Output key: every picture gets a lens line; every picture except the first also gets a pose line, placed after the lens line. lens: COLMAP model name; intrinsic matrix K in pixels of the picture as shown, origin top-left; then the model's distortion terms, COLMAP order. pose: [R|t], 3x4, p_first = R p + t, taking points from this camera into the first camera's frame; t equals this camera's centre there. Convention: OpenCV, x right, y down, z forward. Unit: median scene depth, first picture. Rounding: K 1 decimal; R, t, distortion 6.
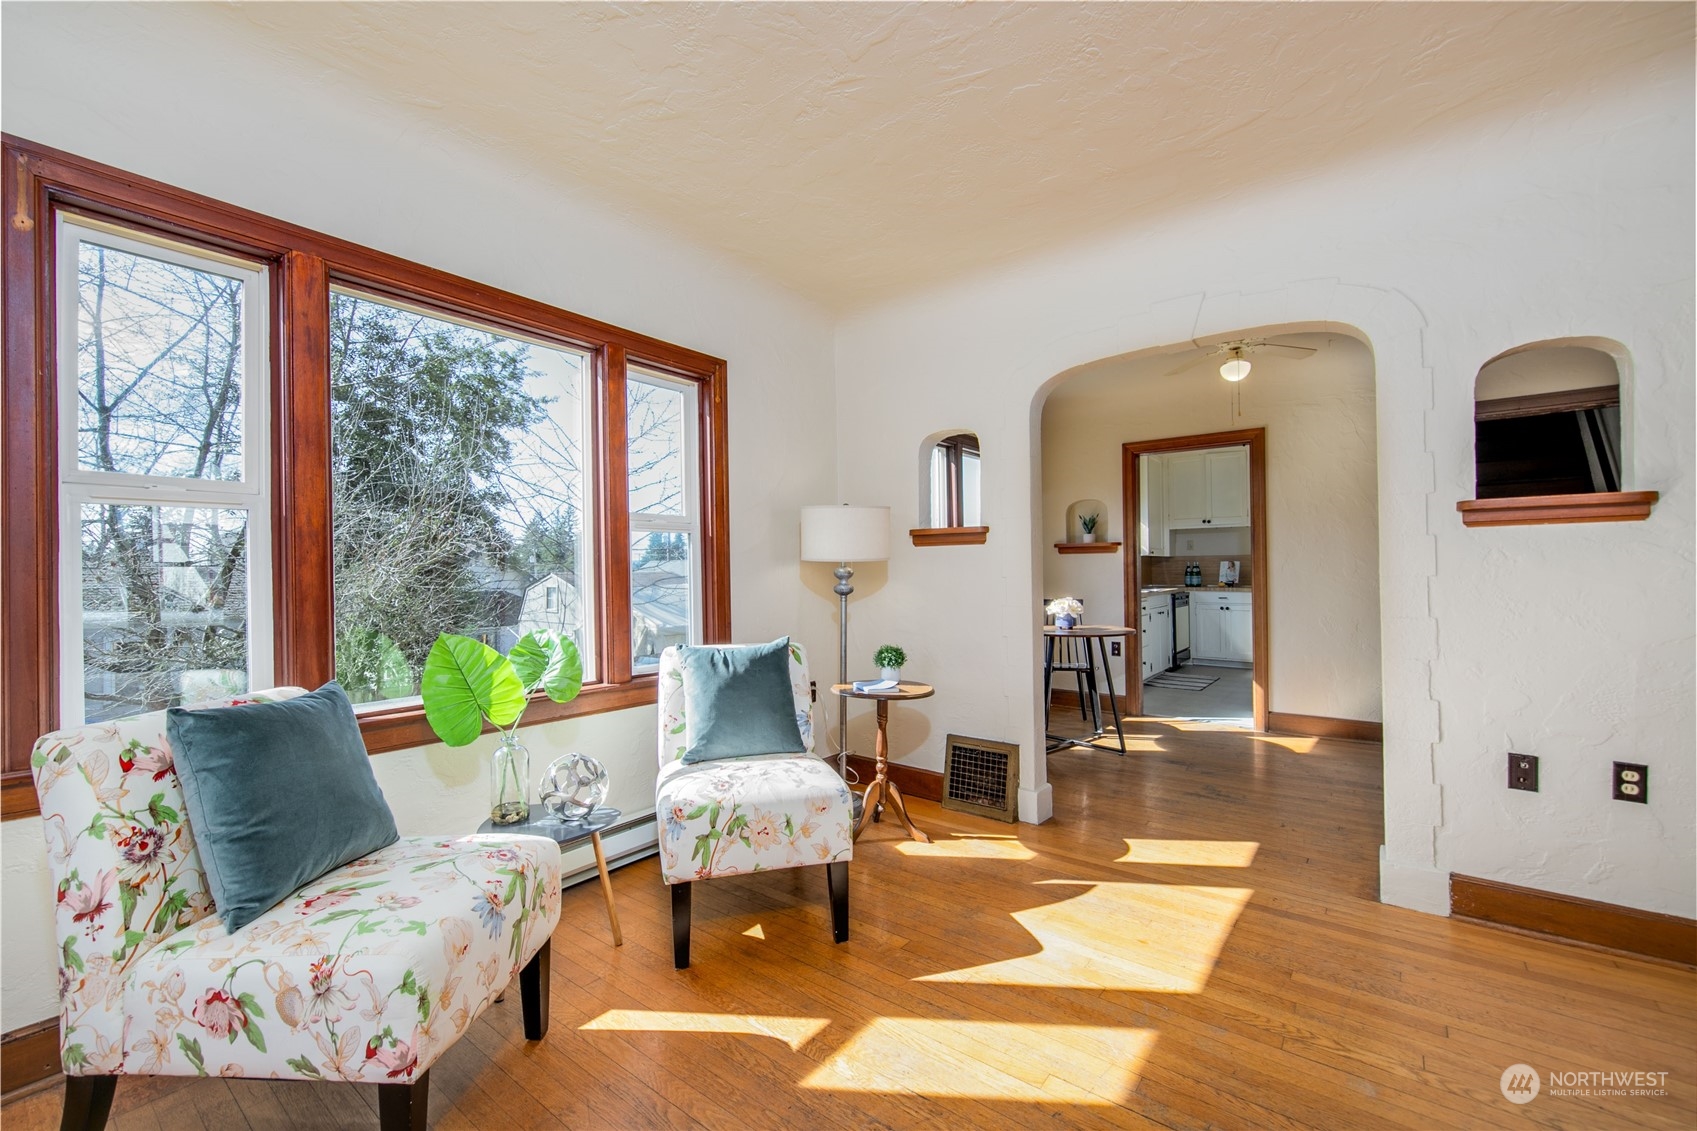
lens RADIAL K [[693.7, 0, 839.0], [0, 693.7, 565.9], [0, 0, 1]] dist [0.008809, 0.000205]
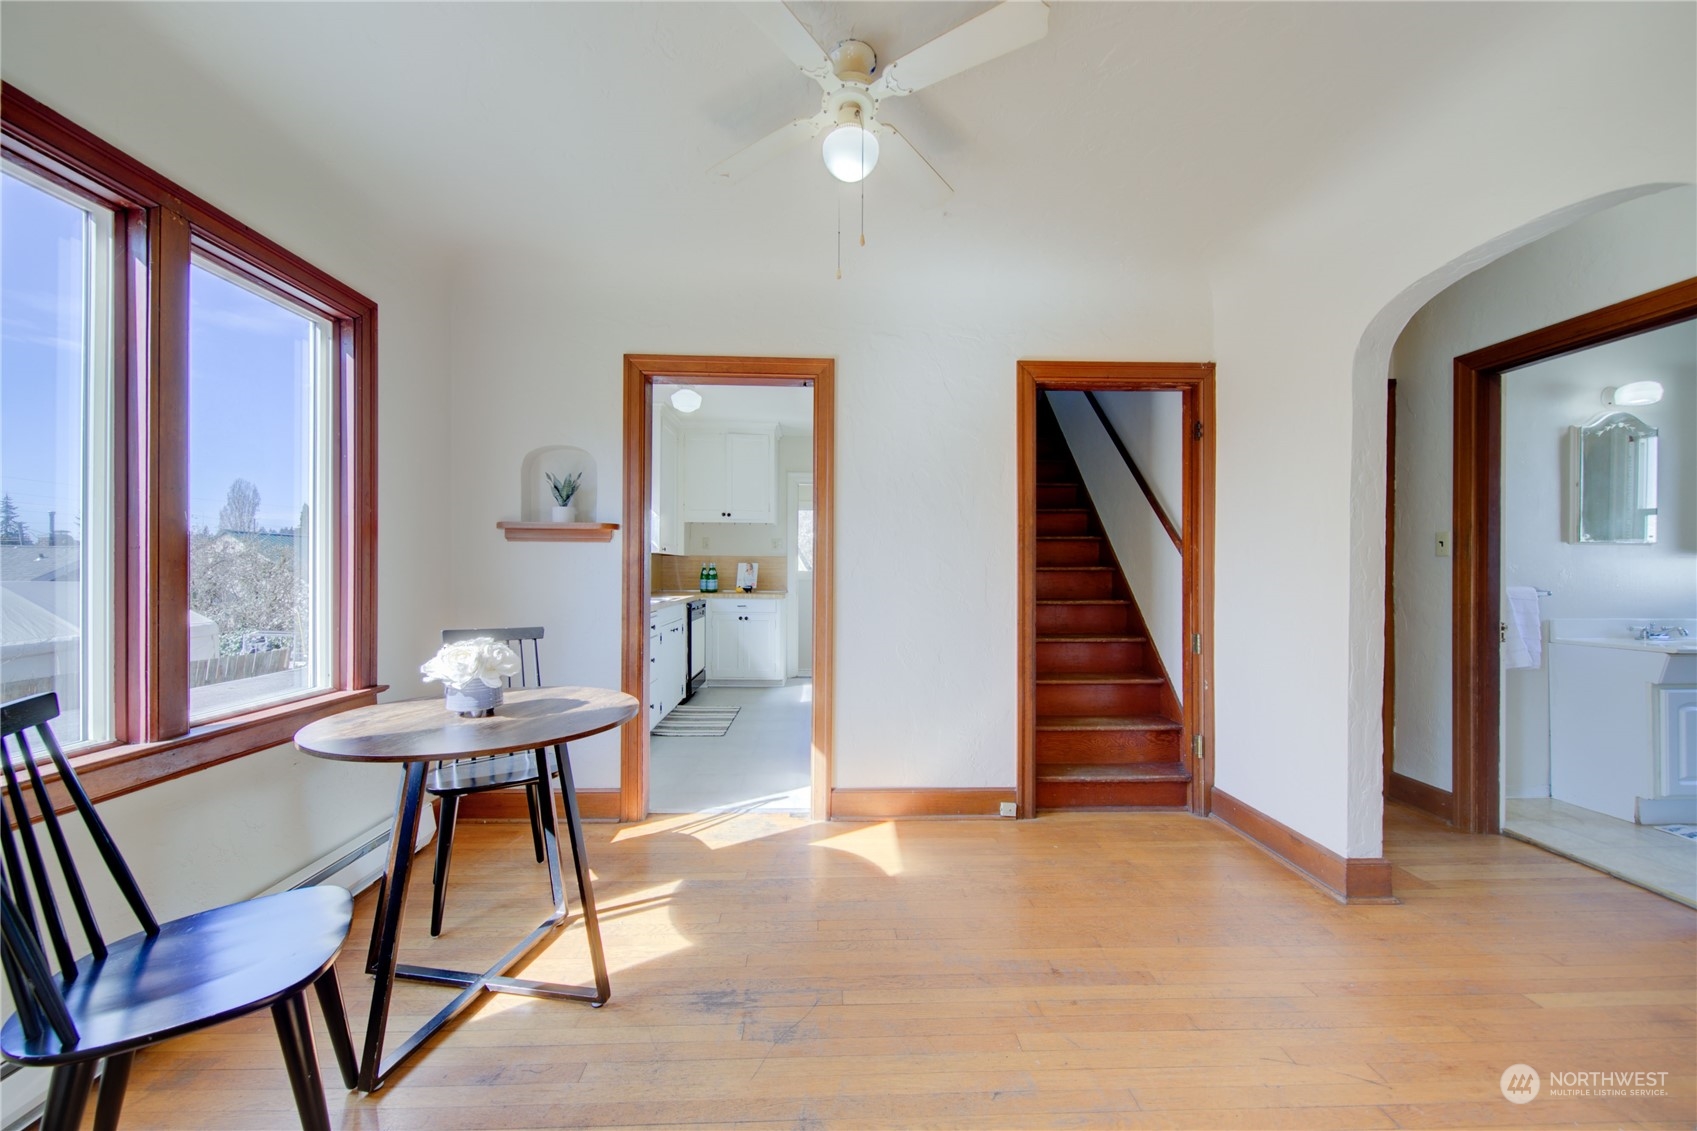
lens RADIAL K [[626.5, 0, 853.2], [0, 626.5, 569.9], [0, 0, 1]] dist [0.007200, -0.002380]
pose [[0.747925, 0.016485, 0.663579, 0.182858], [-0.020172, 0.999794, -0.002101, 0.001253], [-0.663477, -0.011814, 0.748104, 0.425017]]
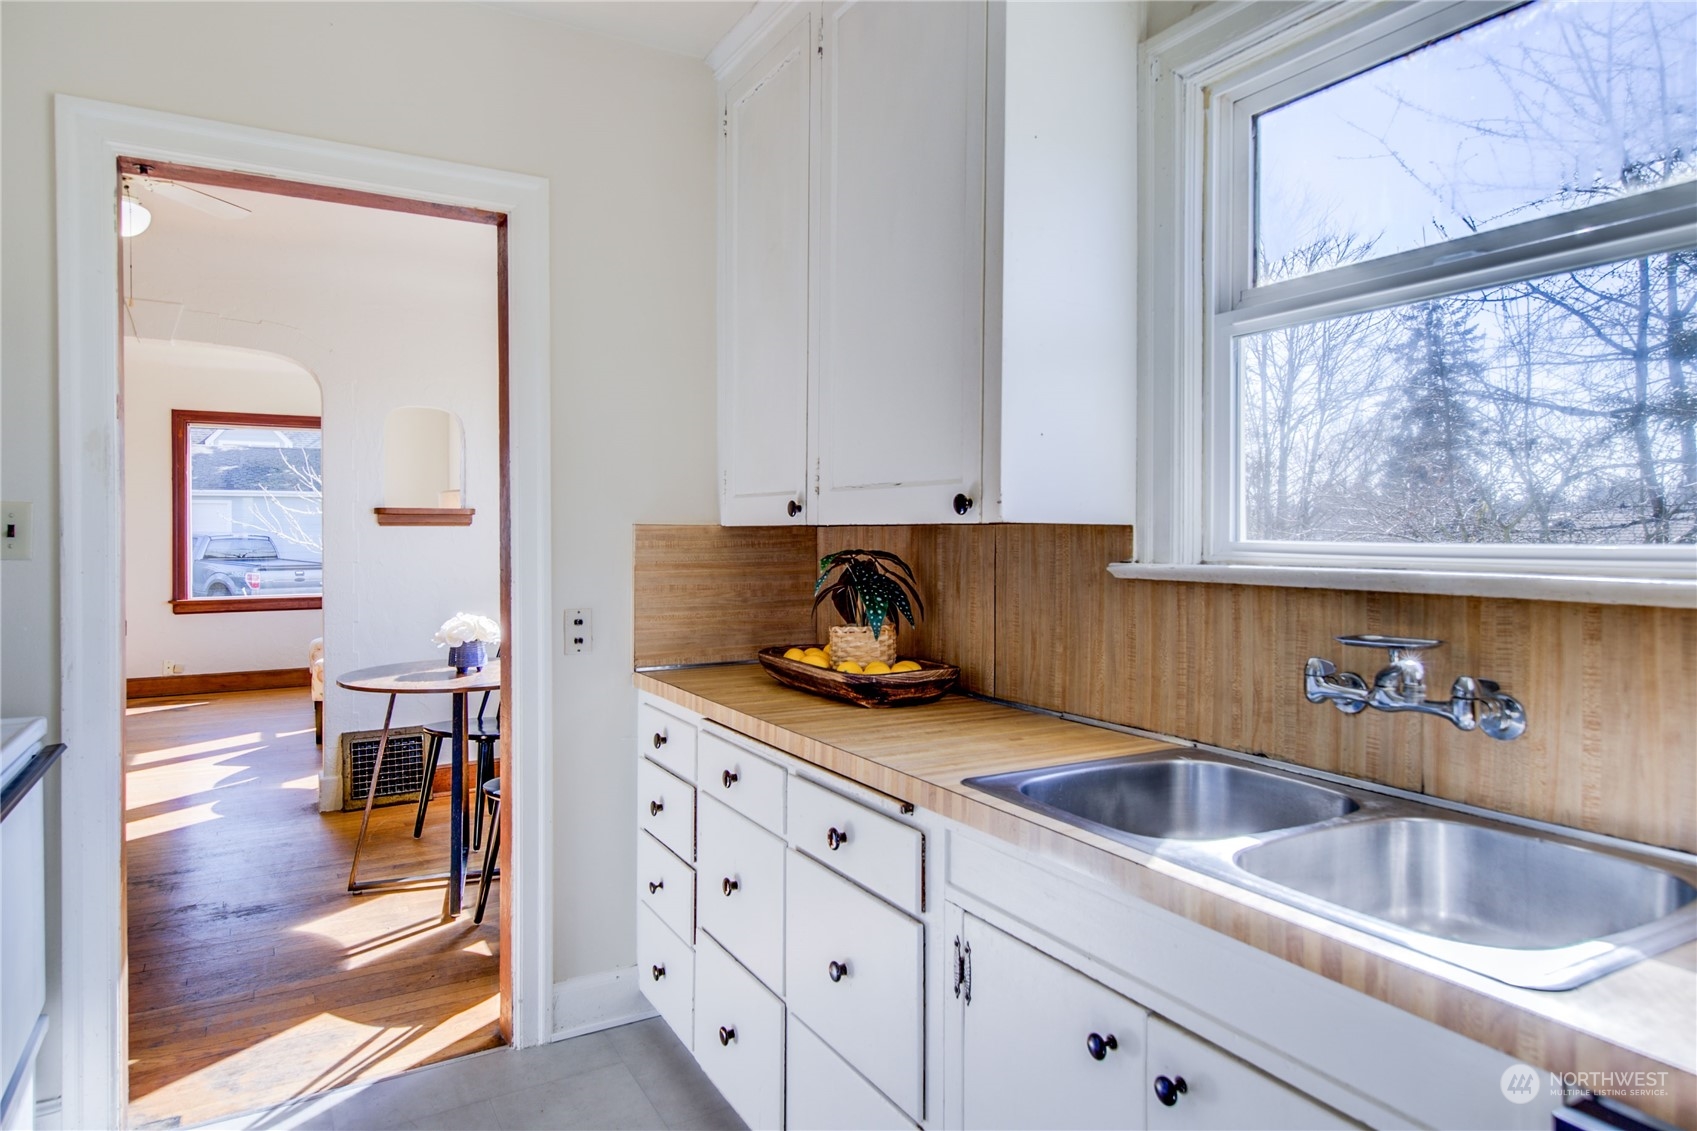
lens RADIAL K [[1028.1, 0, 847.9], [0, 1028.1, 539.8], [0, 0, 1]] dist [0.013307, 0.000063]
pose [[-0.372192, 0.029558, -0.927685, 0.675074], [0.013185, 0.999560, 0.026558, -0.018825], [0.928062, -0.002346, -0.372418, 1.117103]]
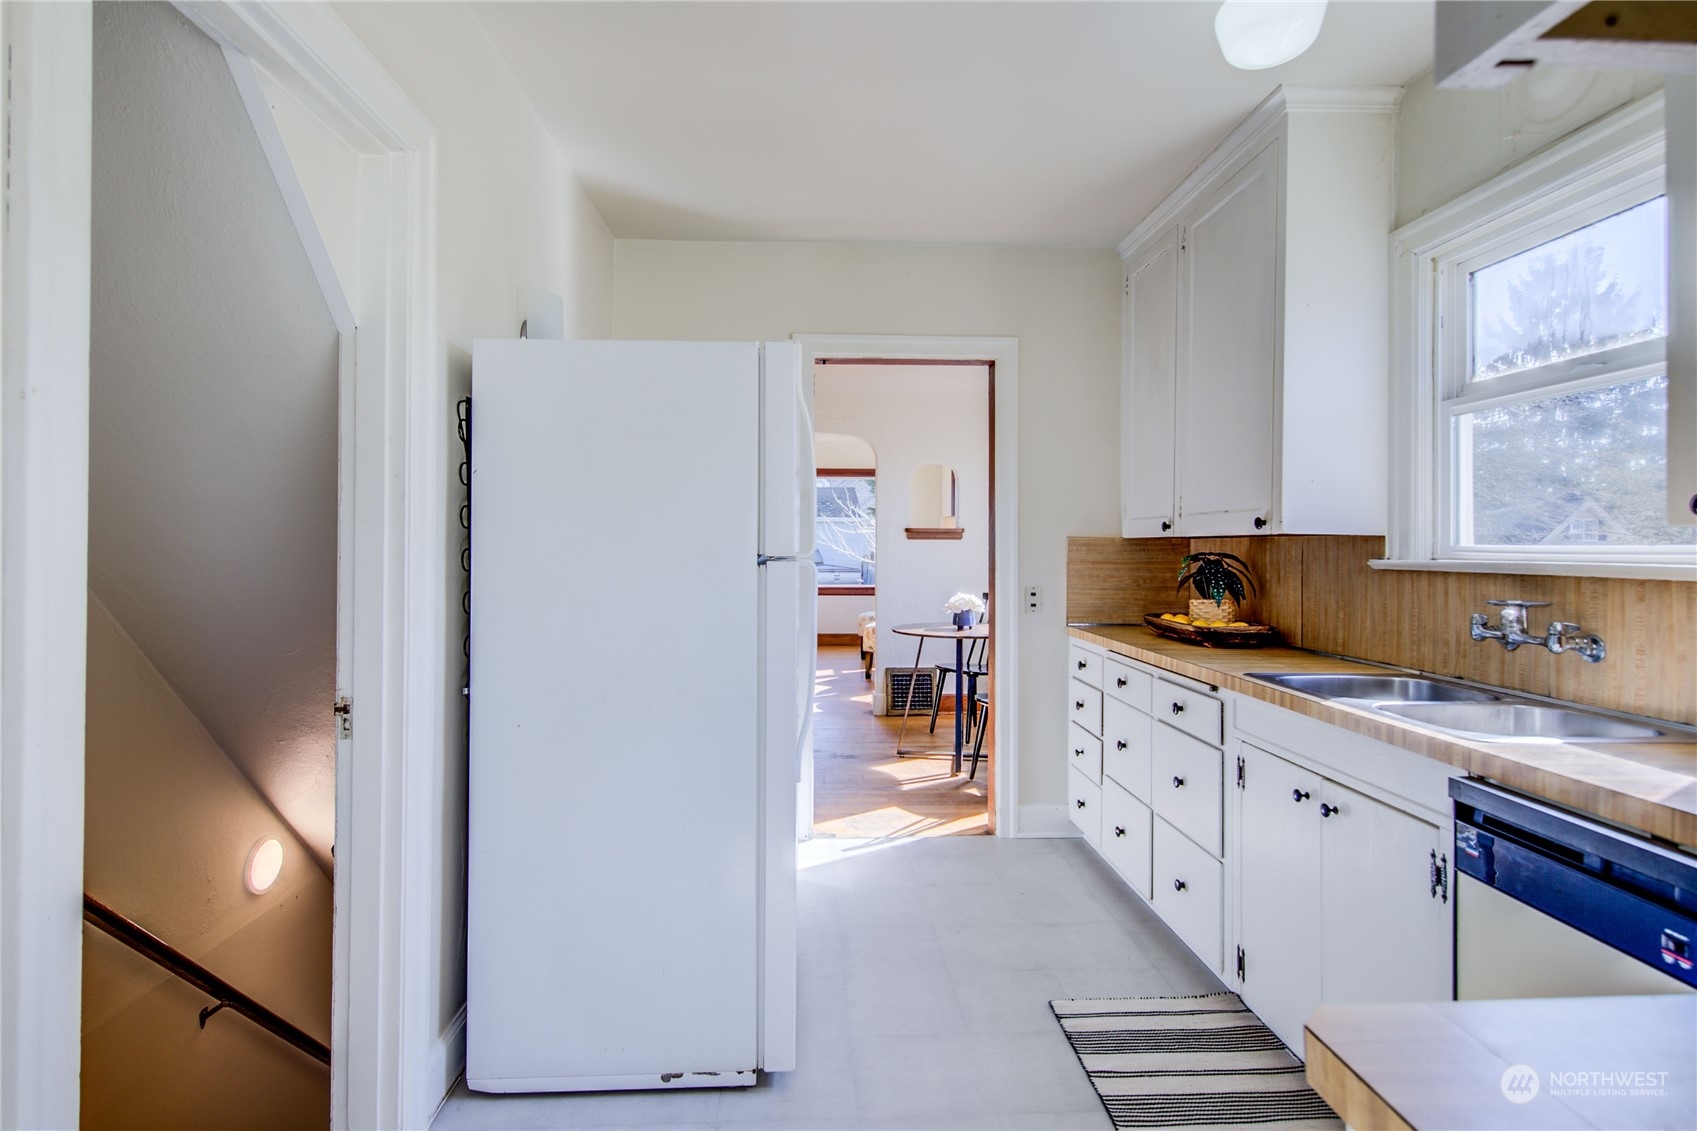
lens RADIAL K [[856.1, 0, 843.2], [0, 856.1, 541.2], [0, 0, 1]] dist [0.028852, -0.004338]
pose [[-0.751109, 0.014315, -0.660023, 0.798485], [0.015217, 0.999875, 0.004368, -0.017238], [0.660003, -0.006763, -0.751233, 1.204318]]
